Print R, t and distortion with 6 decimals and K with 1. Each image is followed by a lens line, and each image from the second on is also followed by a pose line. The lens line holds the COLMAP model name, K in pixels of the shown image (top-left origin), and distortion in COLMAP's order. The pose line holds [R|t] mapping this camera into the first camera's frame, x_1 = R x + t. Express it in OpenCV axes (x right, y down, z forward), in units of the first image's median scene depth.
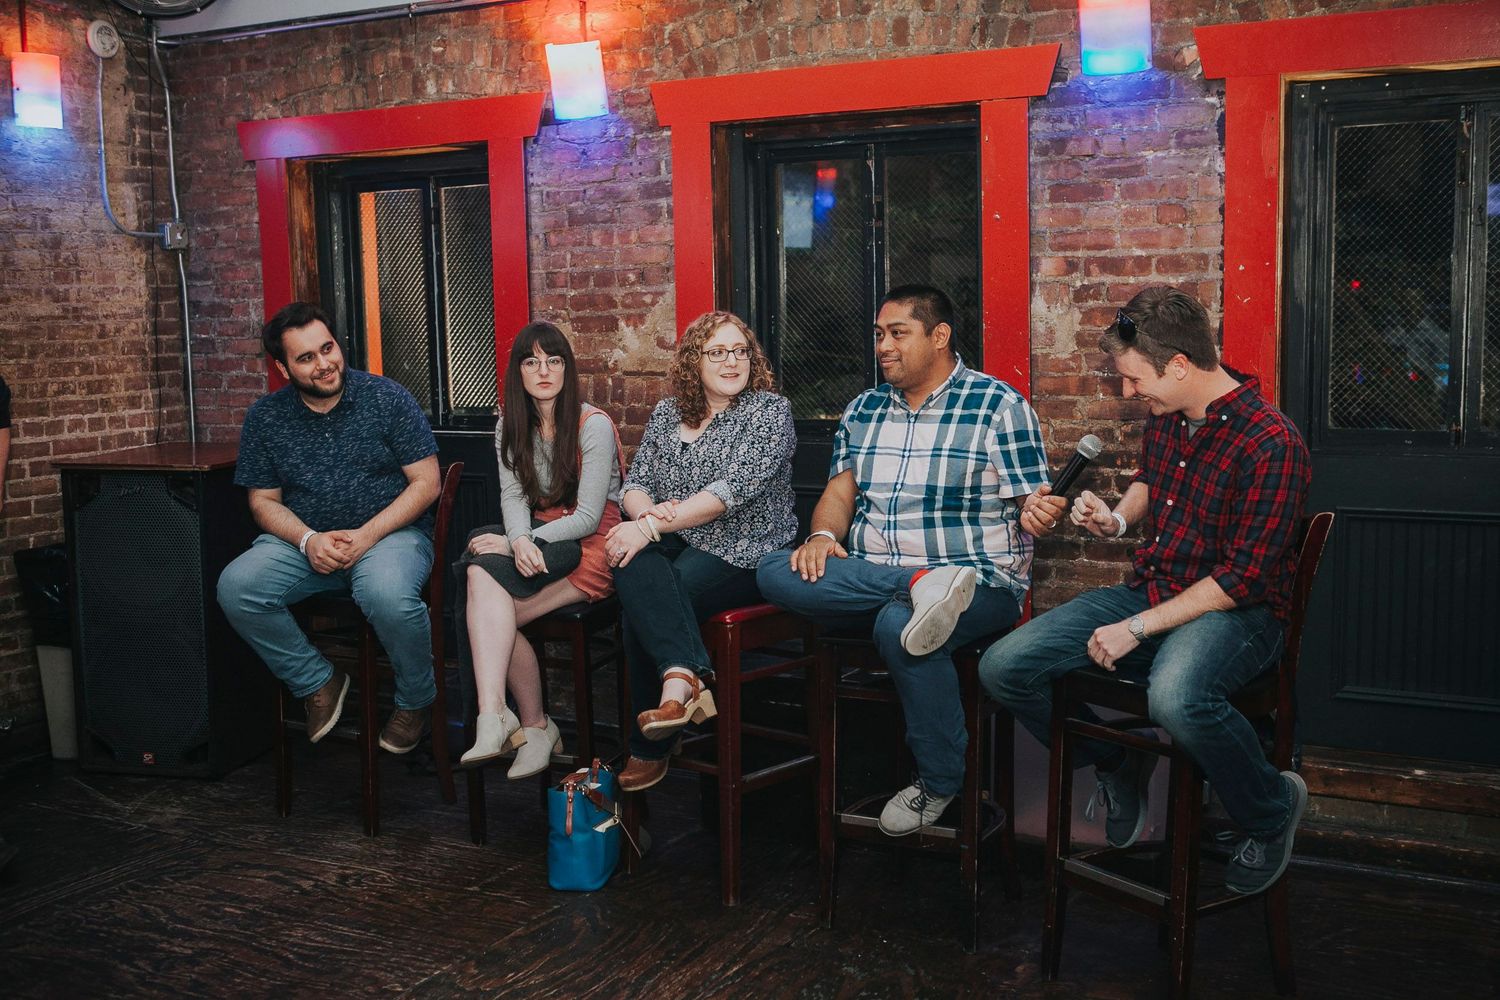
lens RADIAL K [[1620.4, 0, 753.4], [0, 1620.4, 486.5], [0, 0, 1]] dist [-0.024973, 0.000000]
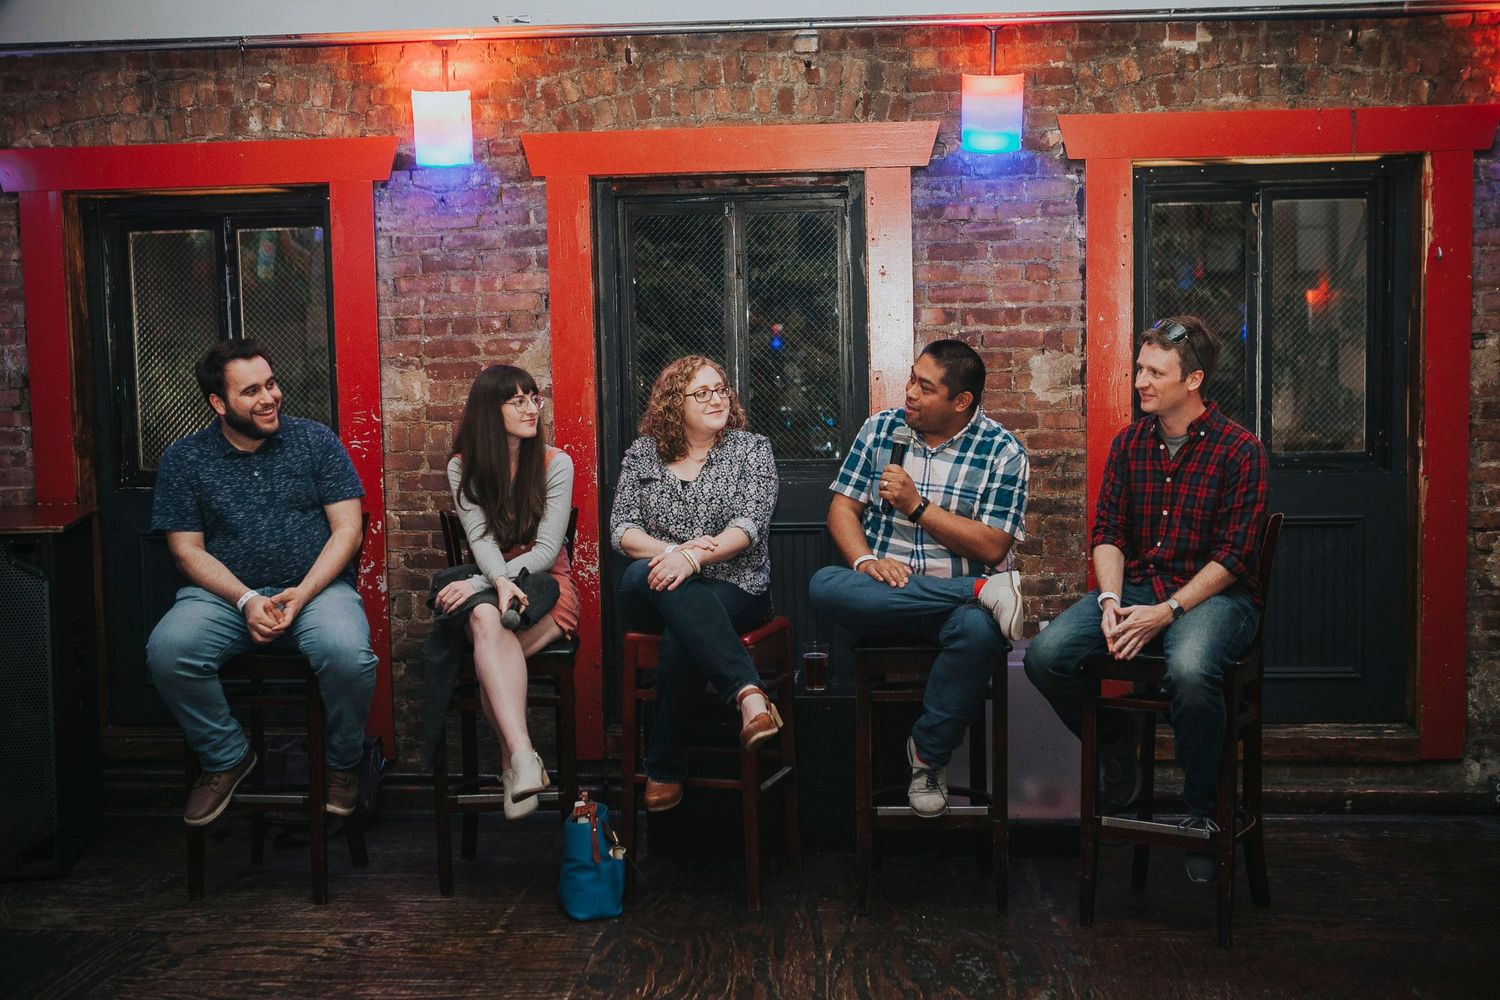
lens RADIAL K [[1733.0, 0, 756.5], [0, 1733.0, 484.4], [0, 0, 1]] dist [-0.016089, 0.000000]
pose [[0.915755, -0.028828, 0.400701, -0.402580], [0.045861, 0.998403, -0.032979, 0.014488], [-0.399111, 0.048577, 0.915615, -0.049383]]
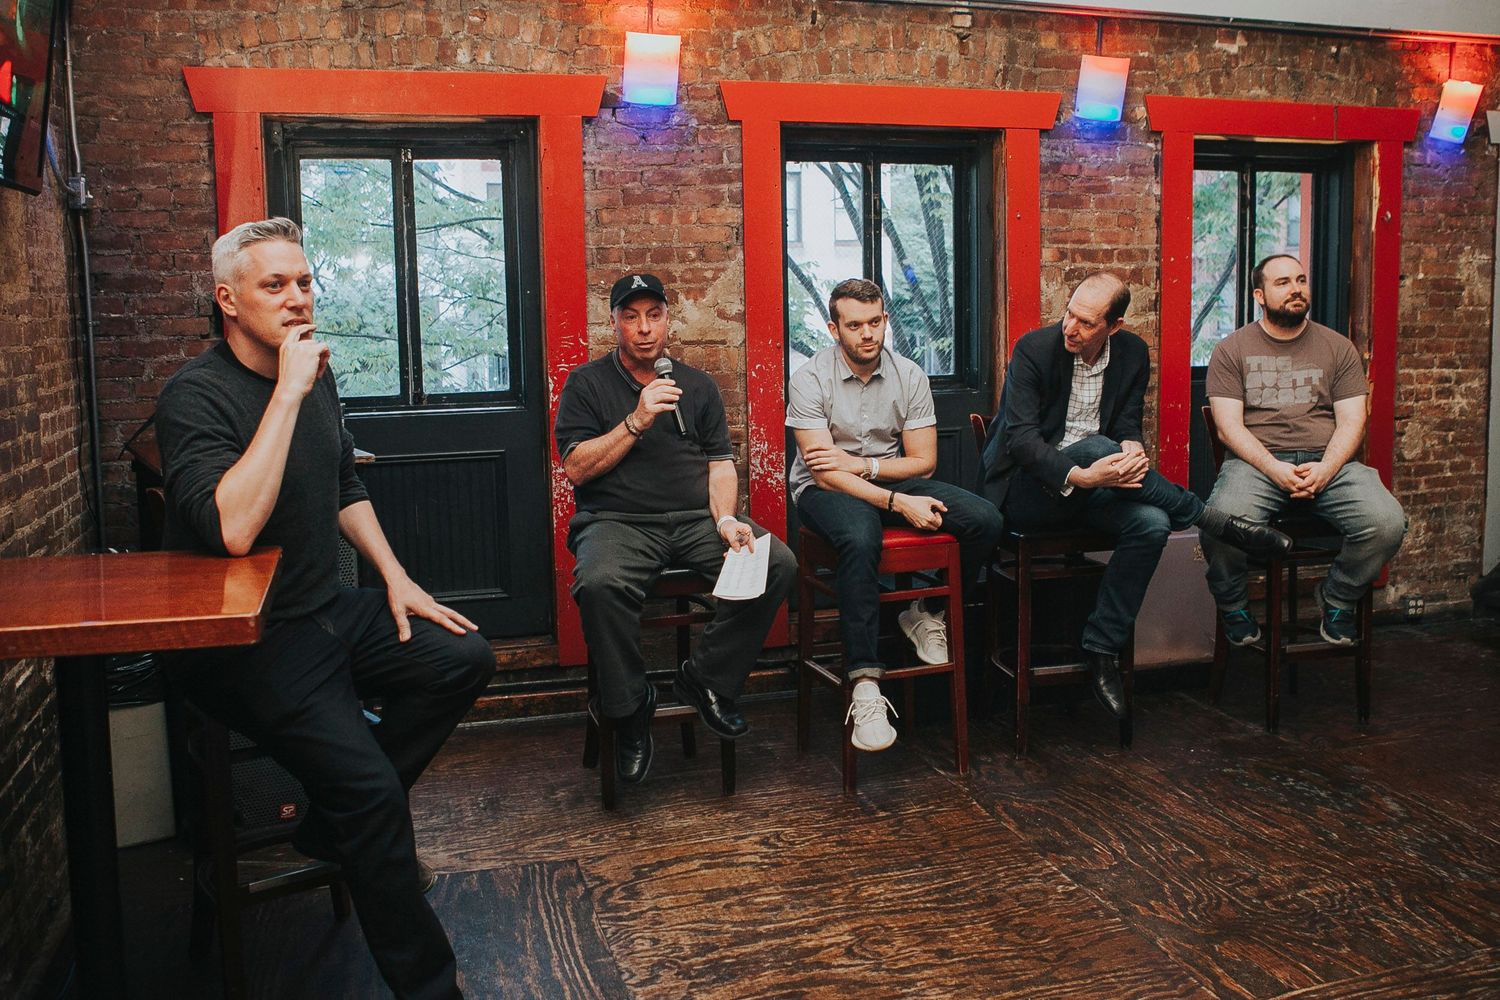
lens RADIAL K [[1296.5, 0, 760.5], [0, 1296.5, 428.9], [0, 0, 1]] dist [-0.111921, 0.095014]
pose [[0.712648, -0.064572, 0.698543, -0.733019], [0.077378, 0.996914, 0.013213, -0.022489], [-0.697241, 0.044636, 0.715446, 0.390761]]
